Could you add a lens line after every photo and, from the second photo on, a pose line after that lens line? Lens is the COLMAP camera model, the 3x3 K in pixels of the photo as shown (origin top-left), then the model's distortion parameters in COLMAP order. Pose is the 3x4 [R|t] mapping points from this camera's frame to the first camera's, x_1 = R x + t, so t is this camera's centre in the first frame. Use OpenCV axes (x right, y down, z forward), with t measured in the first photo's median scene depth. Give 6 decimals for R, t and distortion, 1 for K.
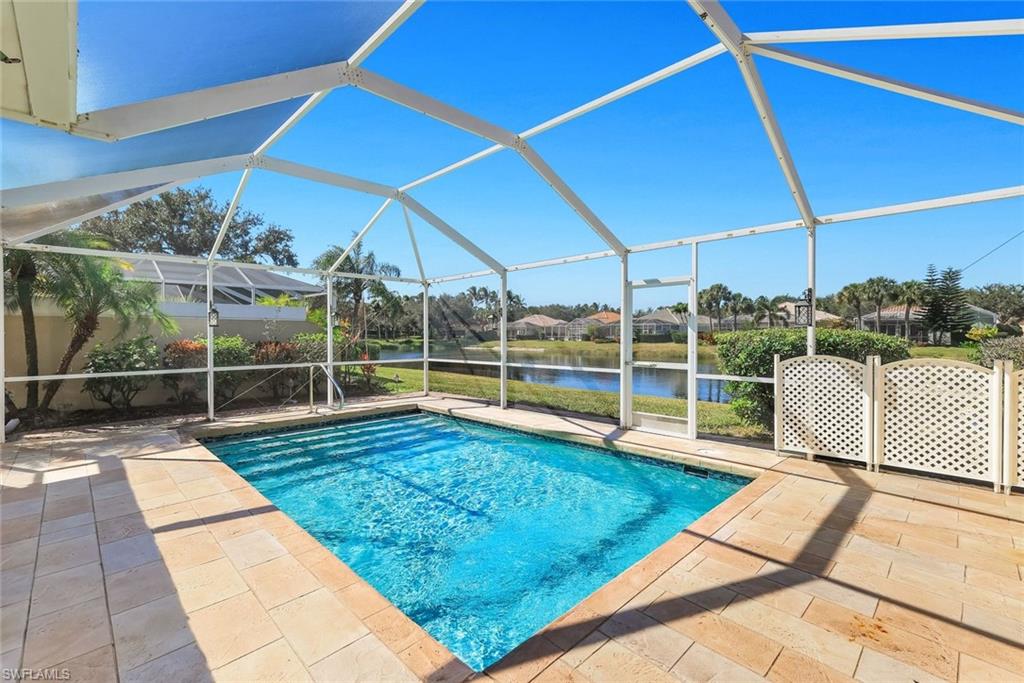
lens RADIAL K [[452.7, 0, 514.0], [0, 452.7, 338.7], [0, 0, 1]] dist [0.000961, -0.000127]
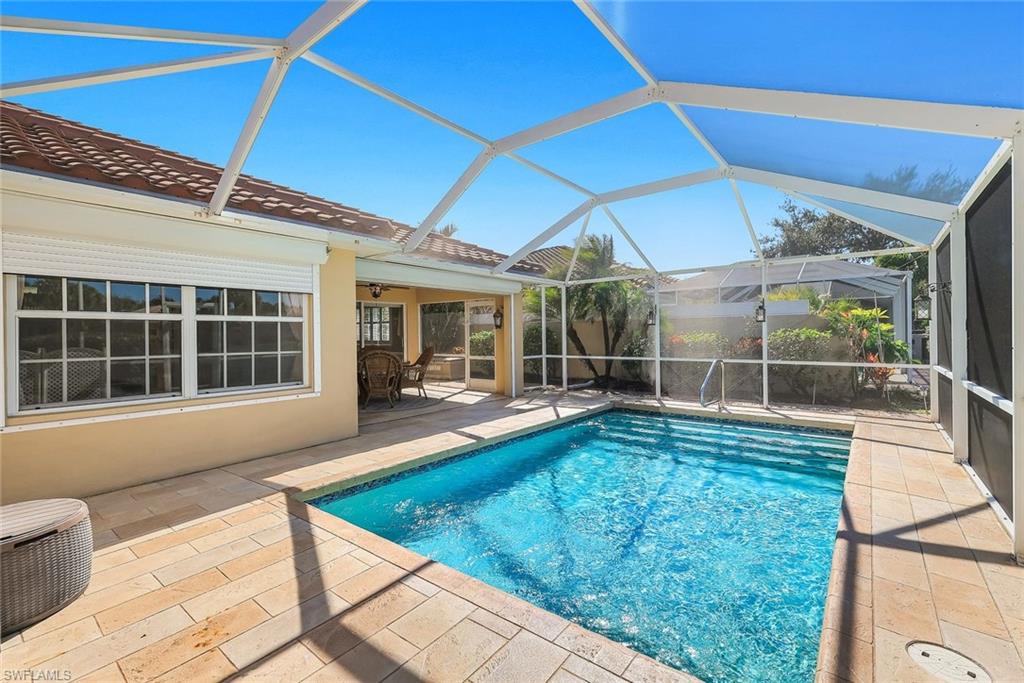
lens RADIAL K [[452.7, 0, 508.3], [0, 452.7, 334.9], [0, 0, 1]] dist [0.000961, -0.000127]
pose [[0.105558, 0.002951, -0.994409, 0.203015], [0.004653, 0.999983, 0.003461, -0.001481], [0.994402, -0.004993, 0.105543, 0.171721]]
